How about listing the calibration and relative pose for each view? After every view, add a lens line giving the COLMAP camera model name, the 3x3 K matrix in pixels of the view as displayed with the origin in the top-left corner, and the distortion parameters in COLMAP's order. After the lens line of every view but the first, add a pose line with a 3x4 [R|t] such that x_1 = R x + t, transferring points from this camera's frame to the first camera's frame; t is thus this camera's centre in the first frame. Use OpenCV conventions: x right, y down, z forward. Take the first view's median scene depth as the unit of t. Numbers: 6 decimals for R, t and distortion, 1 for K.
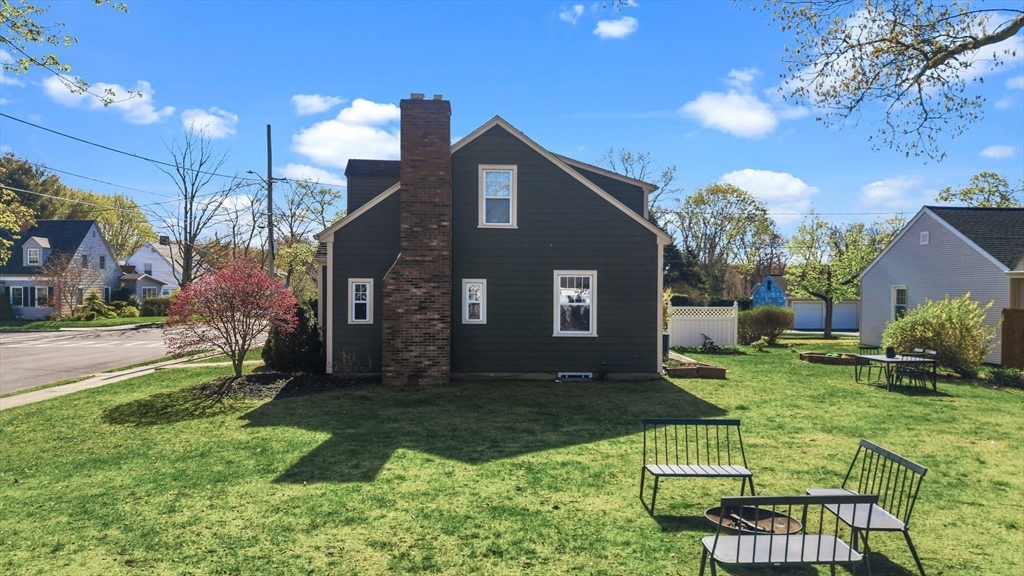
lens RADIAL K [[688.5, 0, 515.3], [0, 688.5, 271.8], [0, 0, 1]] dist [0.048306, -0.001122]
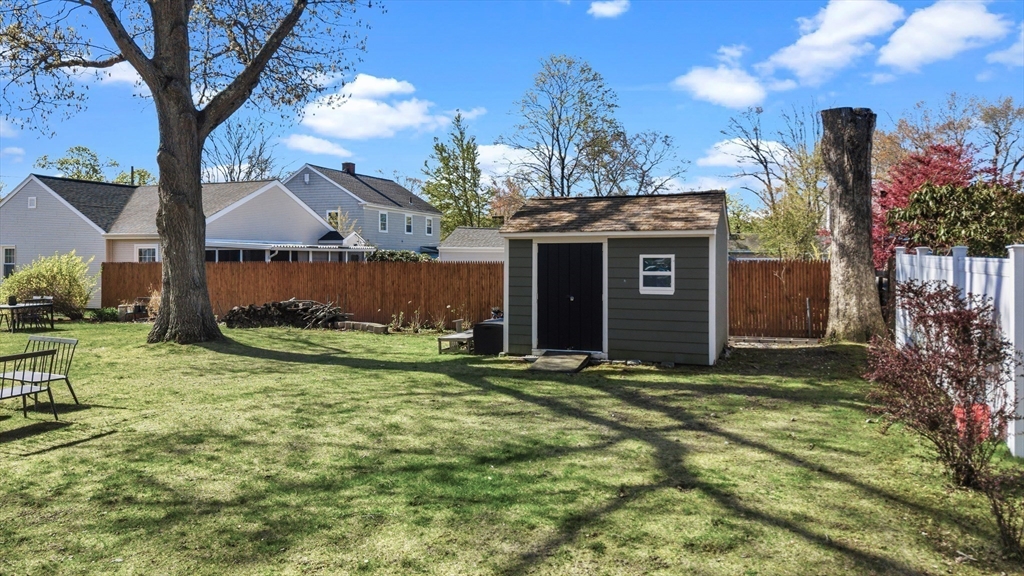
lens RADIAL K [[688.5, 0, 515.3], [0, 688.5, 271.8], [0, 0, 1]] dist [0.048306, -0.001122]
pose [[0.407319, -0.033697, 0.912664, -0.158875], [-0.010254, 0.999087, 0.041464, 0.009978], [-0.913229, -0.026248, 0.406601, -0.195702]]
